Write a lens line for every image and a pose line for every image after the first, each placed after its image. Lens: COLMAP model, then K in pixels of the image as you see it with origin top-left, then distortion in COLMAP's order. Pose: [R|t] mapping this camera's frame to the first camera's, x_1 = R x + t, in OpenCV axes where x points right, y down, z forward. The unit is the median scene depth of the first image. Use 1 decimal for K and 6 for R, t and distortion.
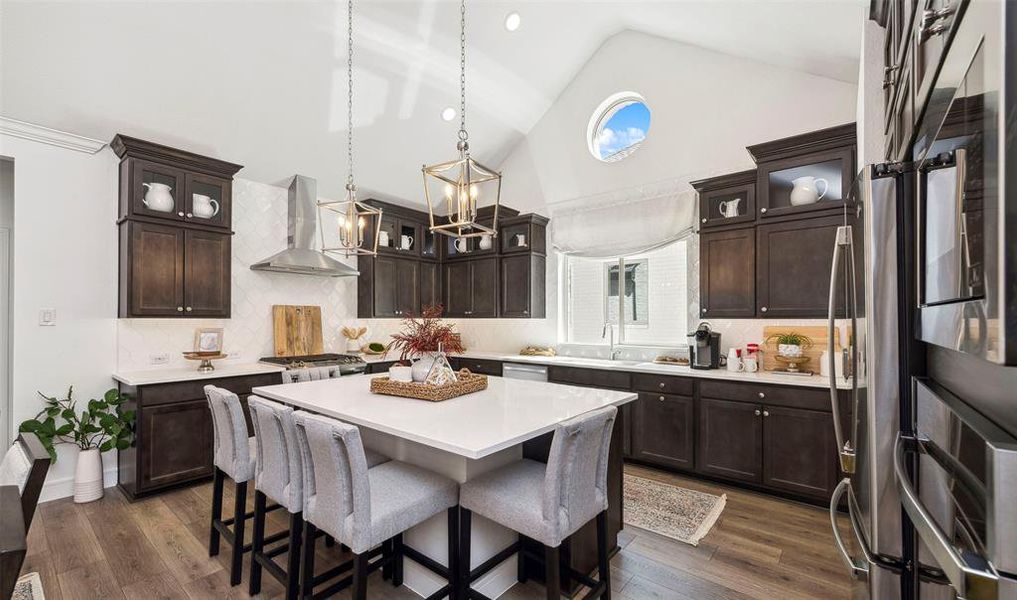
lens RADIAL K [[411.3, 0, 511.7], [0, 411.3, 312.4], [0, 0, 1]] dist [0.001084, 0.000020]
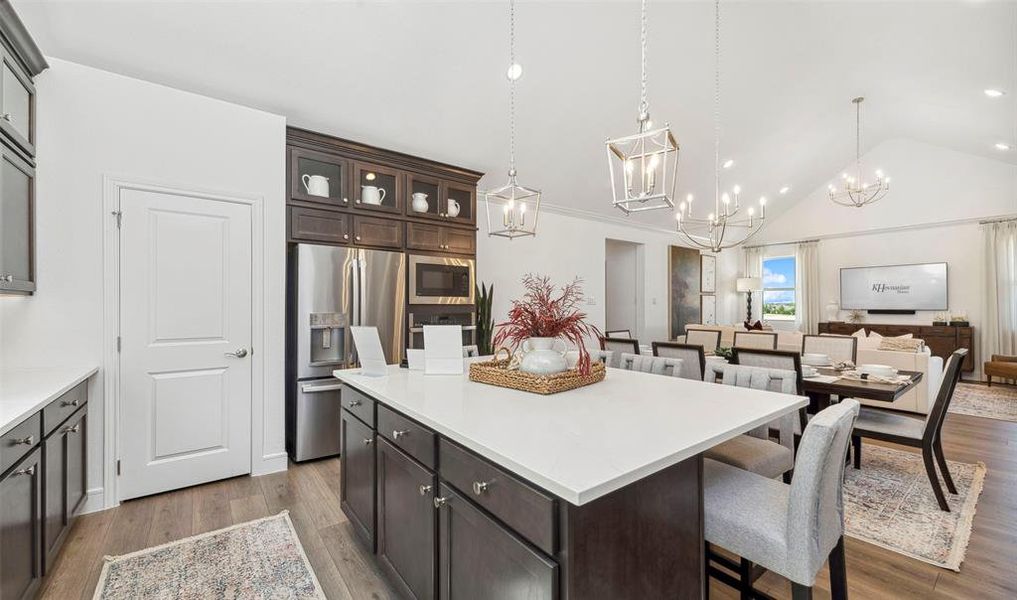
lens RADIAL K [[400.0, 0, 508.5], [0, 400.0, 300.0], [0, 0, 1]] dist [0.008404, -0.000250]
pose [[-0.970291, -0.016057, 0.241408, -0.230840], [-0.019840, 0.999715, -0.013246, 0.017974], [-0.241126, -0.017642, -0.970333, 1.282434]]
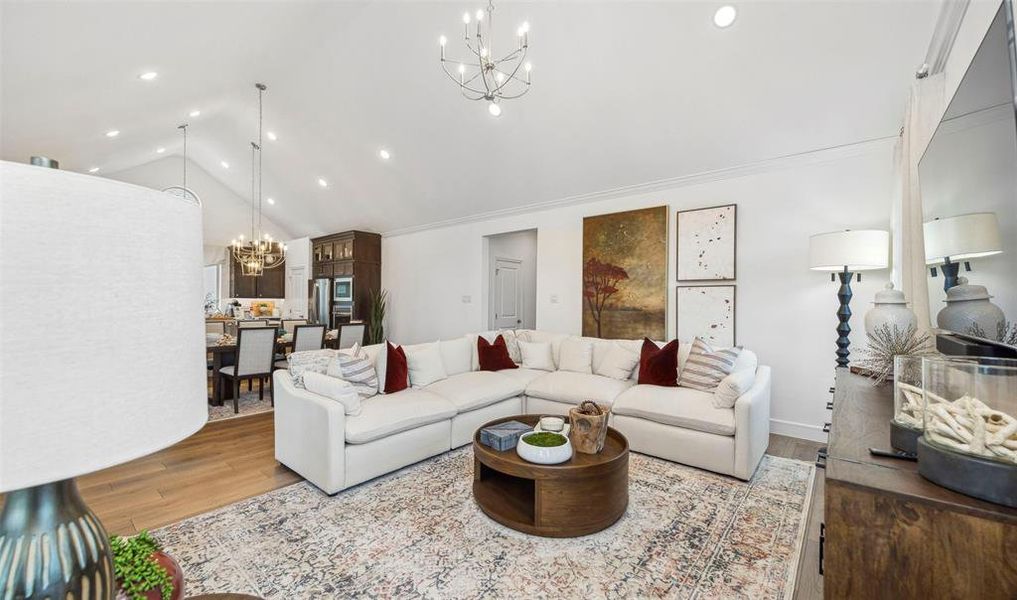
lens RADIAL K [[400.0, 0, 508.5], [0, 400.0, 300.0], [0, 0, 1]] dist [0.008404, -0.000250]
pose [[0.023849, -0.013030, 0.999631, -2.100301], [-0.013961, 0.999813, 0.013366, -0.034918], [-0.999618, -0.014275, 0.023663, -0.831582]]
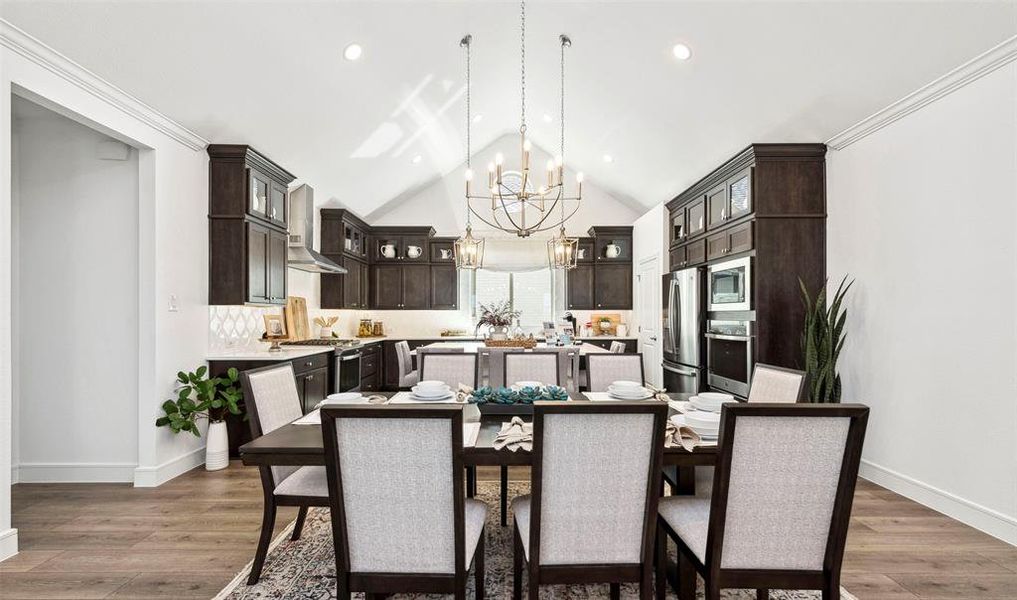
lens RADIAL K [[411.3, 0, 511.7], [0, 411.3, 312.4], [0, 0, 1]] dist [0.001084, 0.000020]
pose [[0.774613, 0.003456, 0.632426, -0.947437], [-0.006969, 0.999971, 0.003072, 0.022560], [-0.632397, -0.006787, 0.774615, -0.306937]]
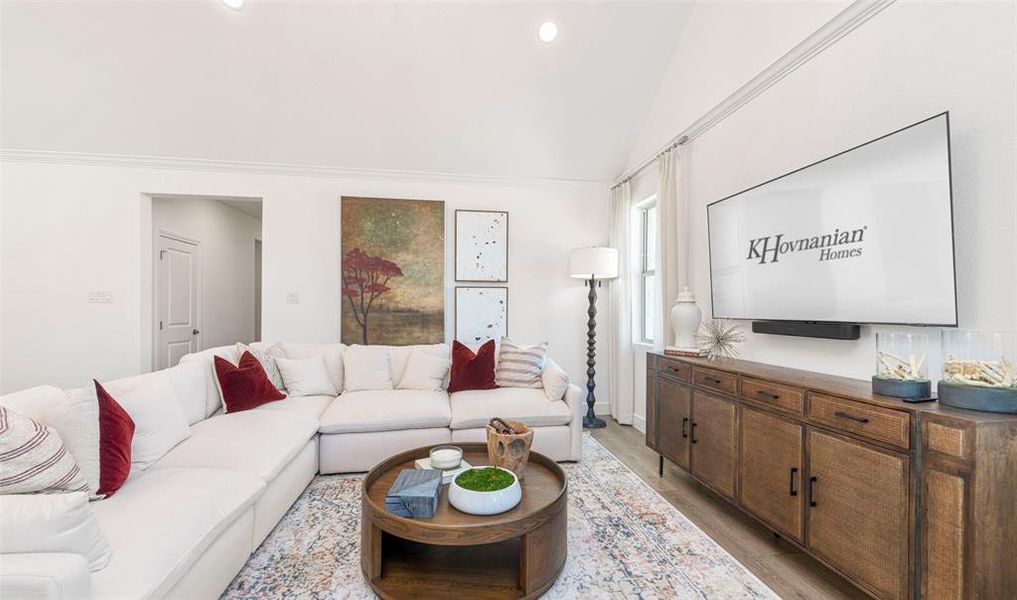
lens RADIAL K [[414.3, 0, 505.0], [0, 414.3, 309.4], [0, 0, 1]] dist [0.008267, -0.000643]
pose [[-0.731770, -0.022946, 0.681166, -1.790797], [-0.022924, 0.999696, 0.009049, -0.012780], [-0.681166, -0.008993, -0.732074, -0.496239]]
